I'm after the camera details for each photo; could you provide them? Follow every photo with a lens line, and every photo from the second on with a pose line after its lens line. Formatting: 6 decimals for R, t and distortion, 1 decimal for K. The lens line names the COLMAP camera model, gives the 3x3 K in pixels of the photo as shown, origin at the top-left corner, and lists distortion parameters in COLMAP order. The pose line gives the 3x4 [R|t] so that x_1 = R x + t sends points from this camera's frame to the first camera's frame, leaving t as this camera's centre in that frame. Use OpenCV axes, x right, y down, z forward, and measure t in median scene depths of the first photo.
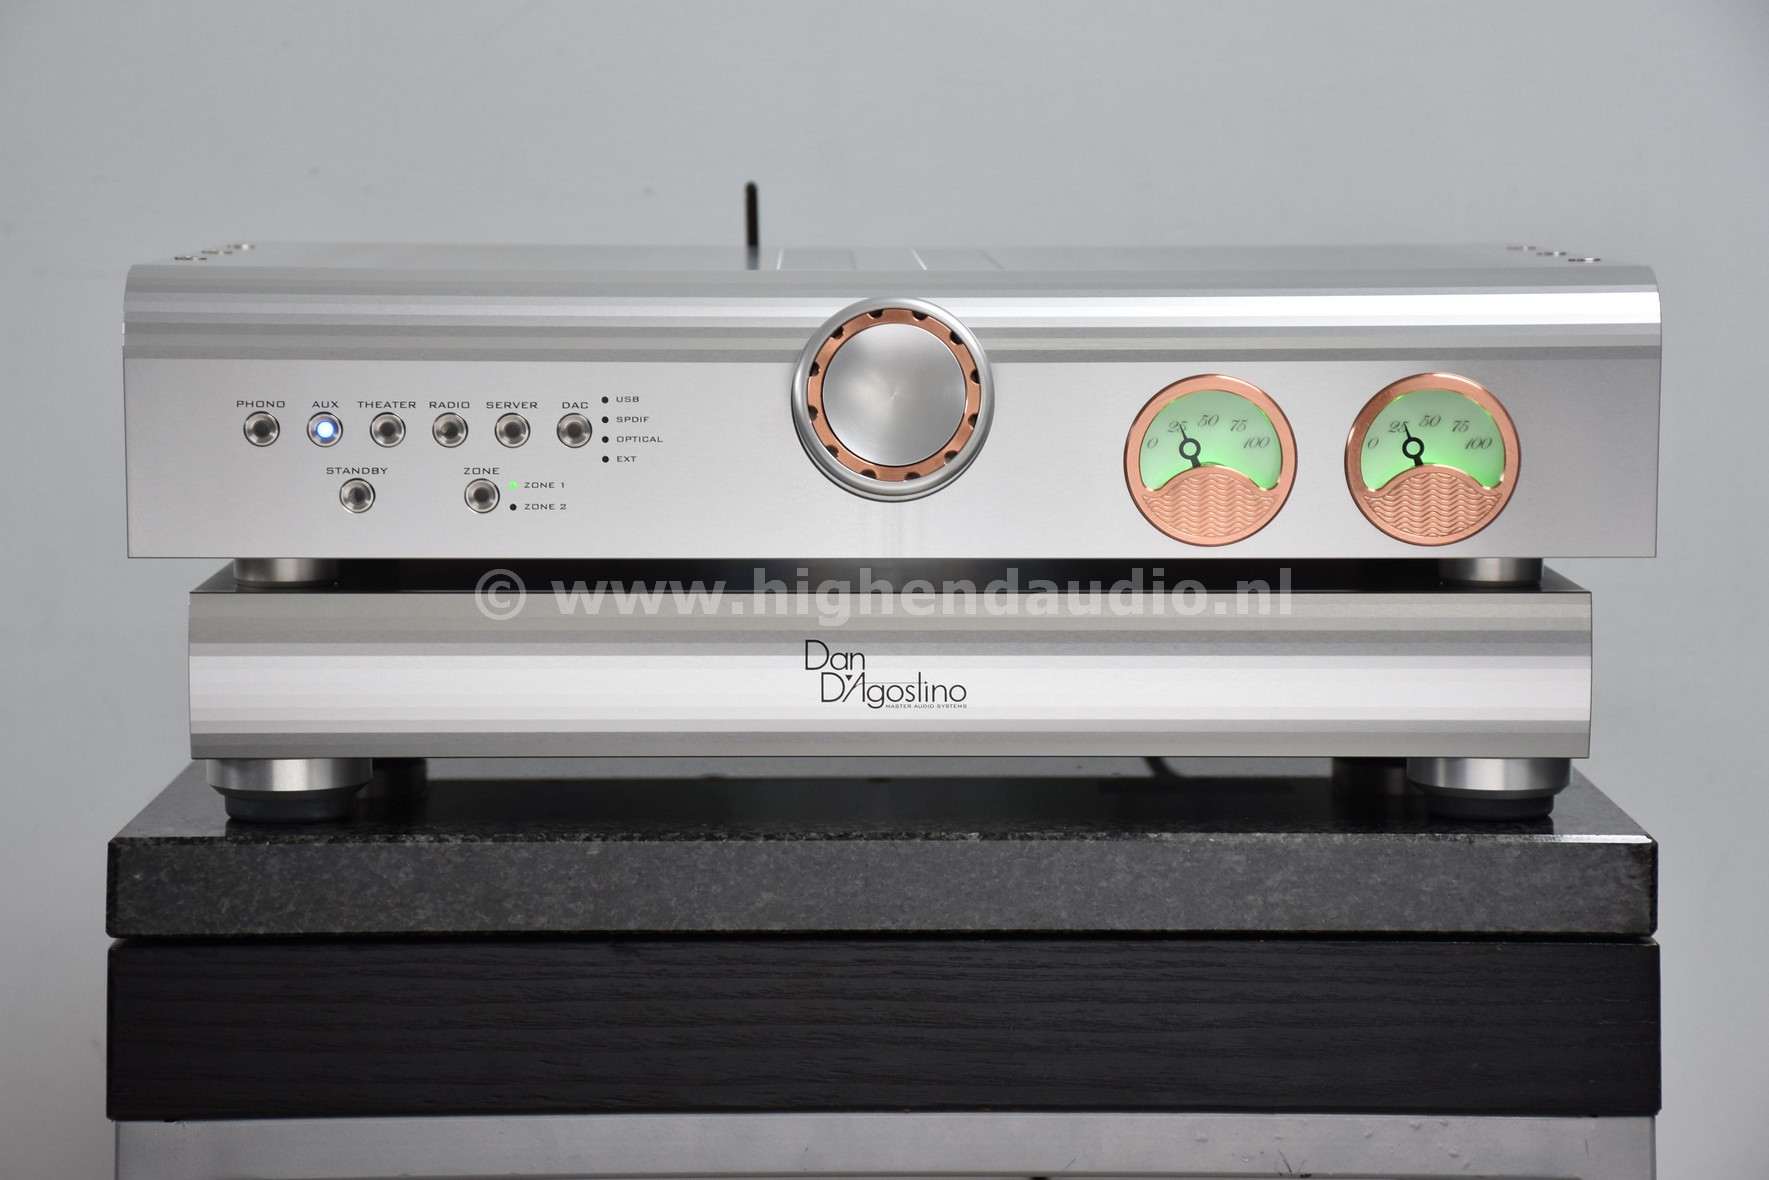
lens RADIAL K [[4948.6, 0, 868.4], [0, 4948.6, 645.1], [0, 0, 1]] dist [0.604442, 0.000000]
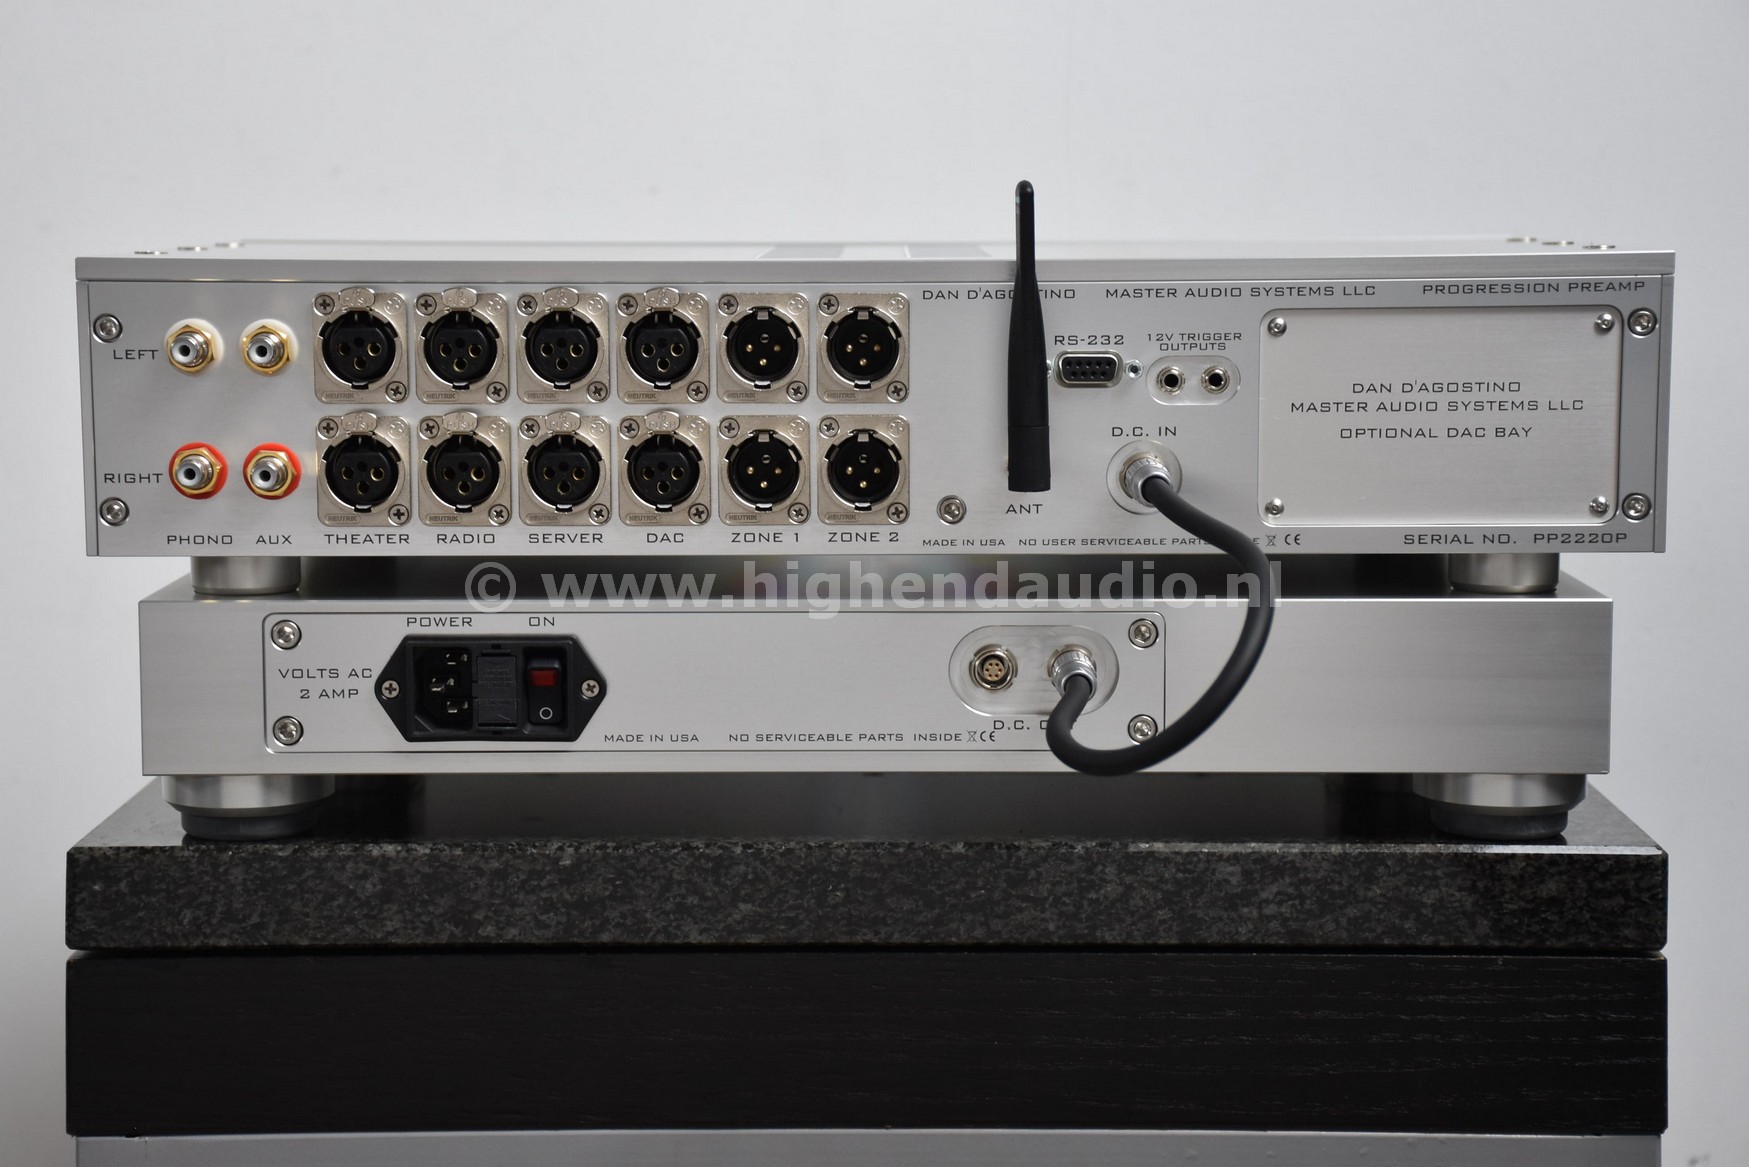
lens RADIAL K [[3548.4, 0, 864.4], [0, 3548.4, 600.4], [0, 0, 1]] dist [0.275106, 0.000000]
pose [[0.999861, 0.000337, -0.016696, 0.014392], [-0.000145, 0.999934, 0.011501, -0.017362], [0.016698, -0.011497, 0.999794, 0.306767]]
